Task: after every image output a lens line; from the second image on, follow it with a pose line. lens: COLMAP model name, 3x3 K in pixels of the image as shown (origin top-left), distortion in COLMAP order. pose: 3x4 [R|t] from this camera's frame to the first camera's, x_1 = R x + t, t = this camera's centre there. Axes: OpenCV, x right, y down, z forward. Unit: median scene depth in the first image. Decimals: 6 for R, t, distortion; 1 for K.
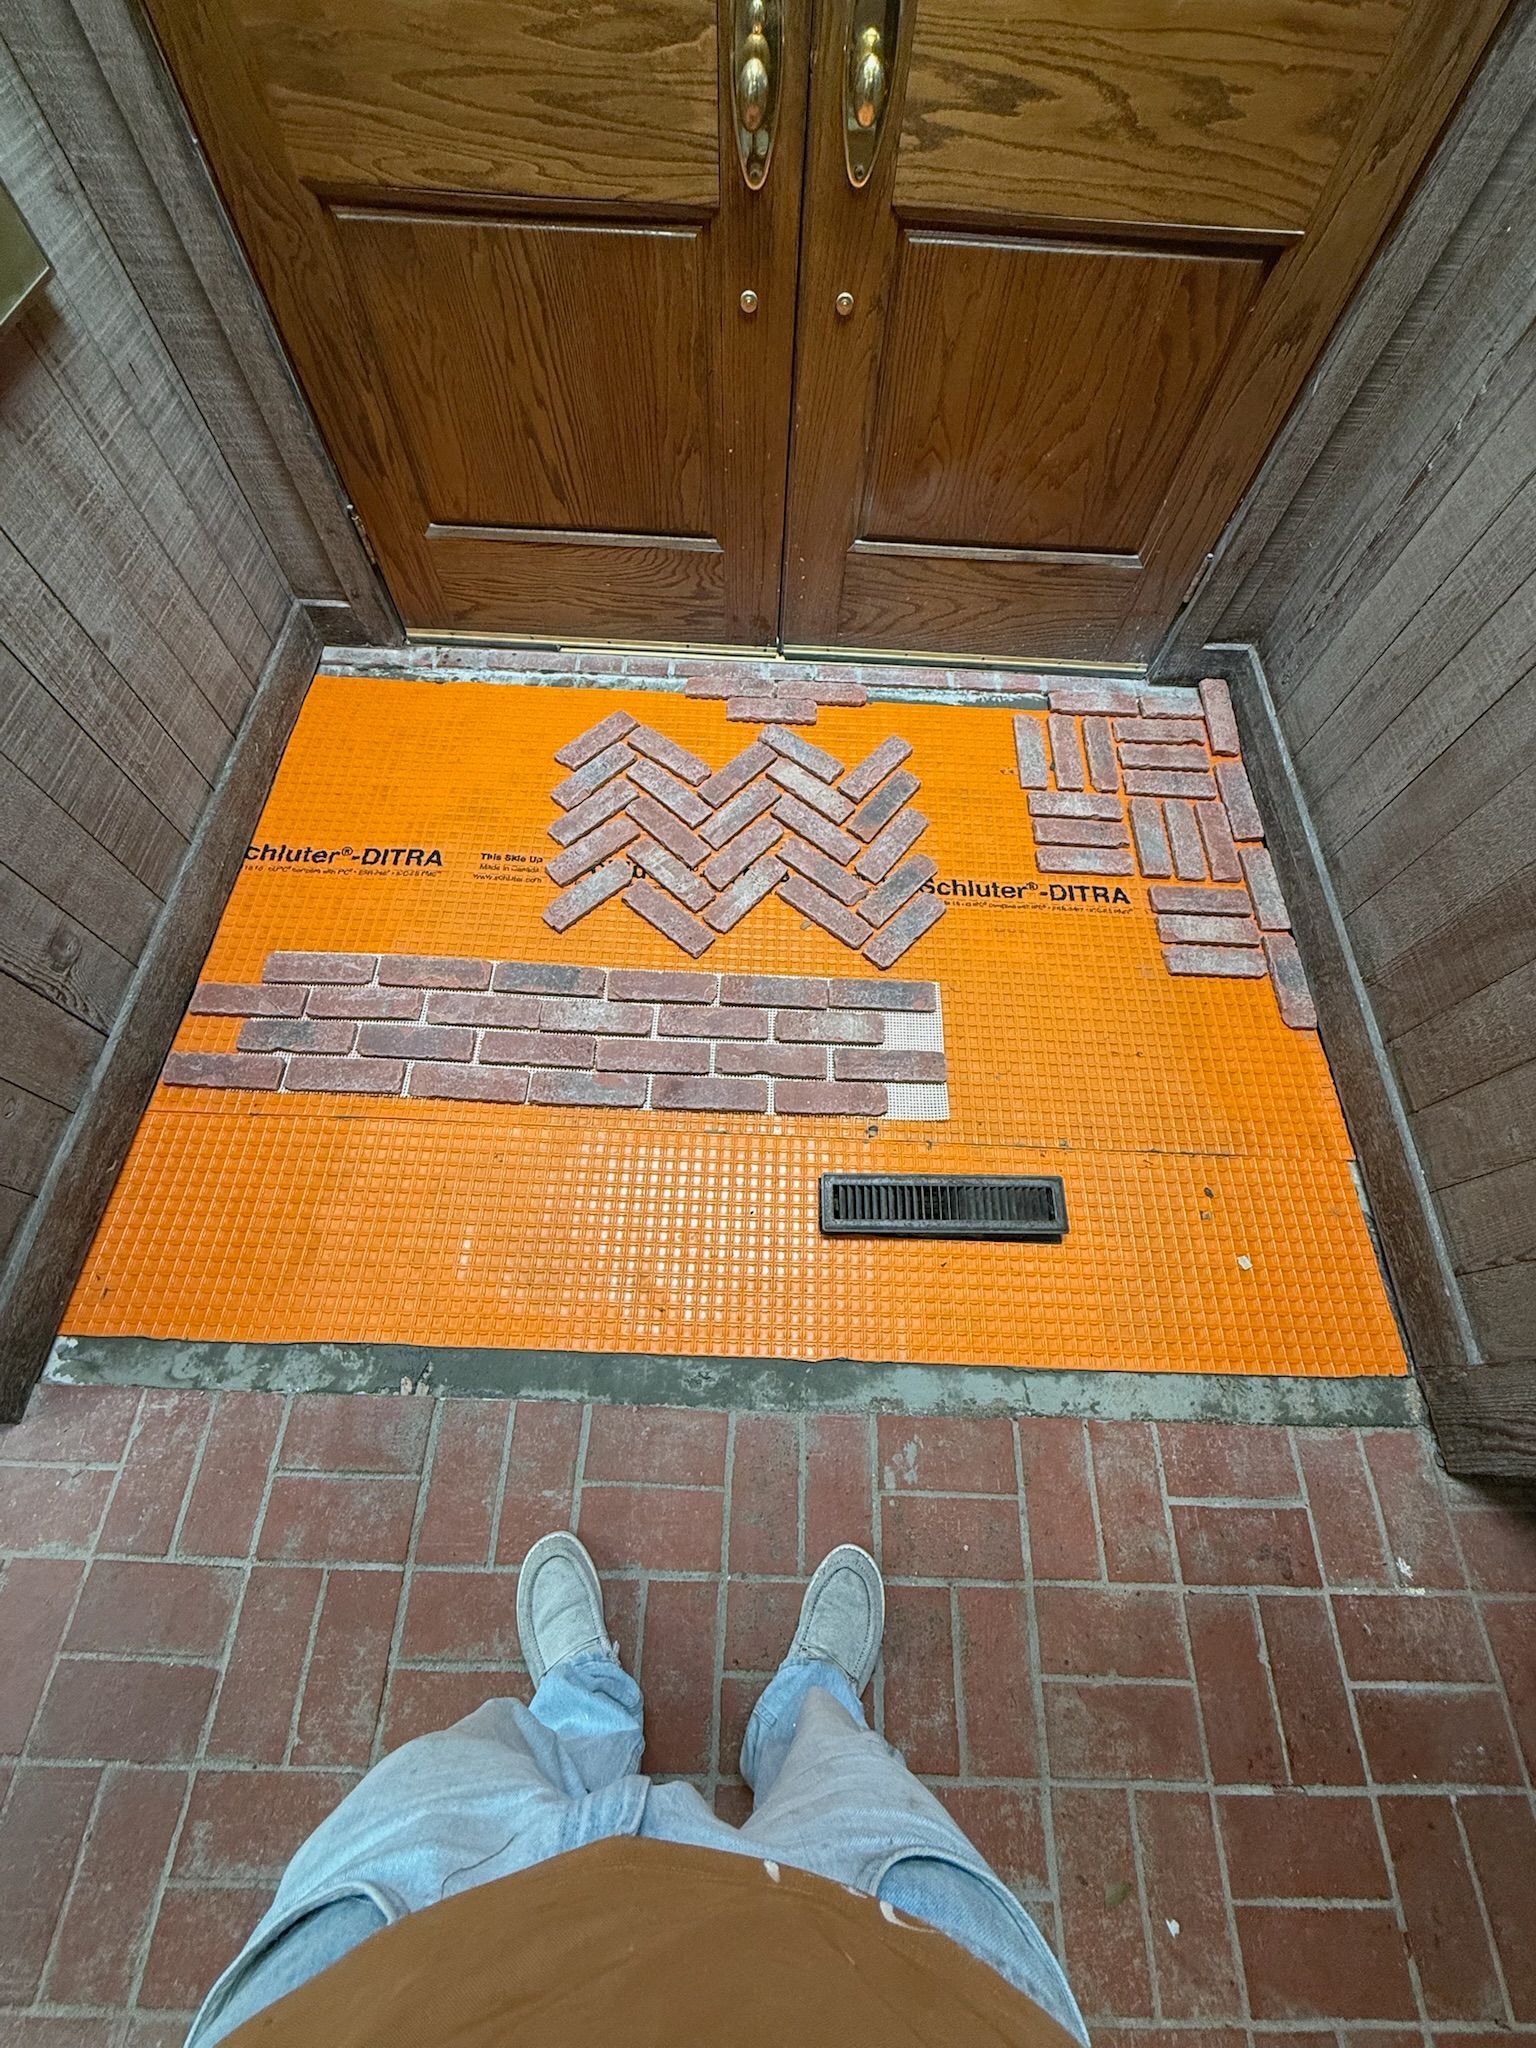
lens RADIAL K [[832.1, 0, 772.6], [0, 832.1, 1026.2], [0, 0, 1]] dist [0.006338, -0.000450]
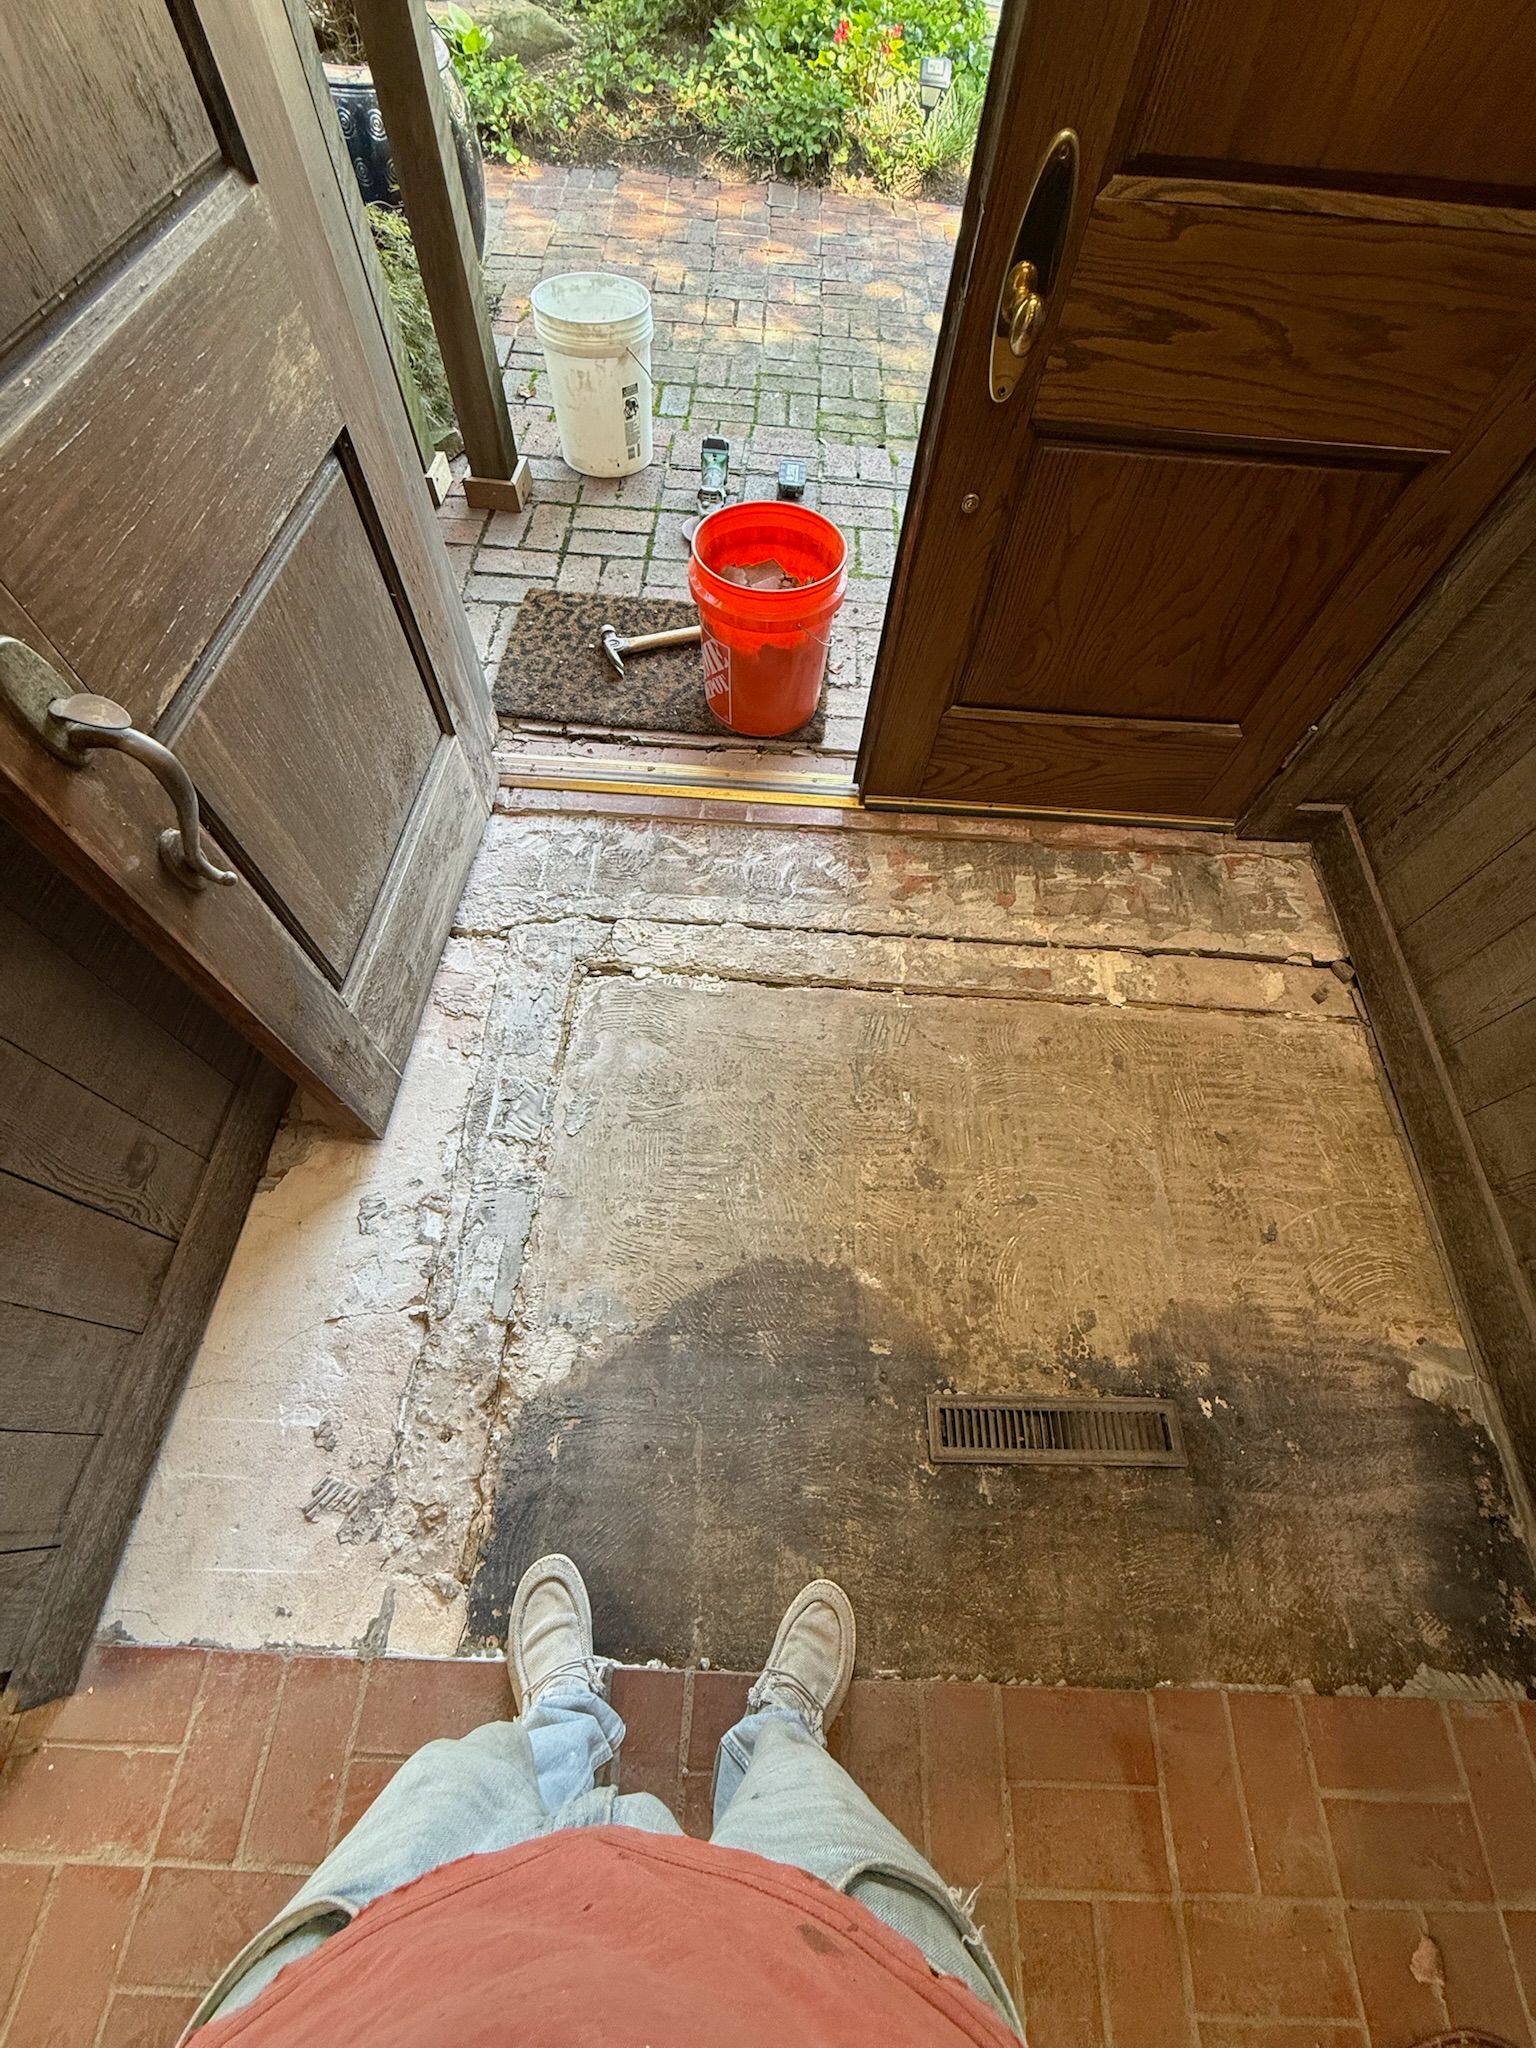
lens RADIAL K [[832.1, 0, 764.4], [0, 832.1, 1017.1], [0, 0, 1]] dist [0.006338, -0.000450]
pose [[0.999805, 0.018968, 0.005472, -0.157534], [-0.018766, 0.999215, -0.034893, -0.239278], [-0.006130, 0.034784, 0.999376, 0.051910]]
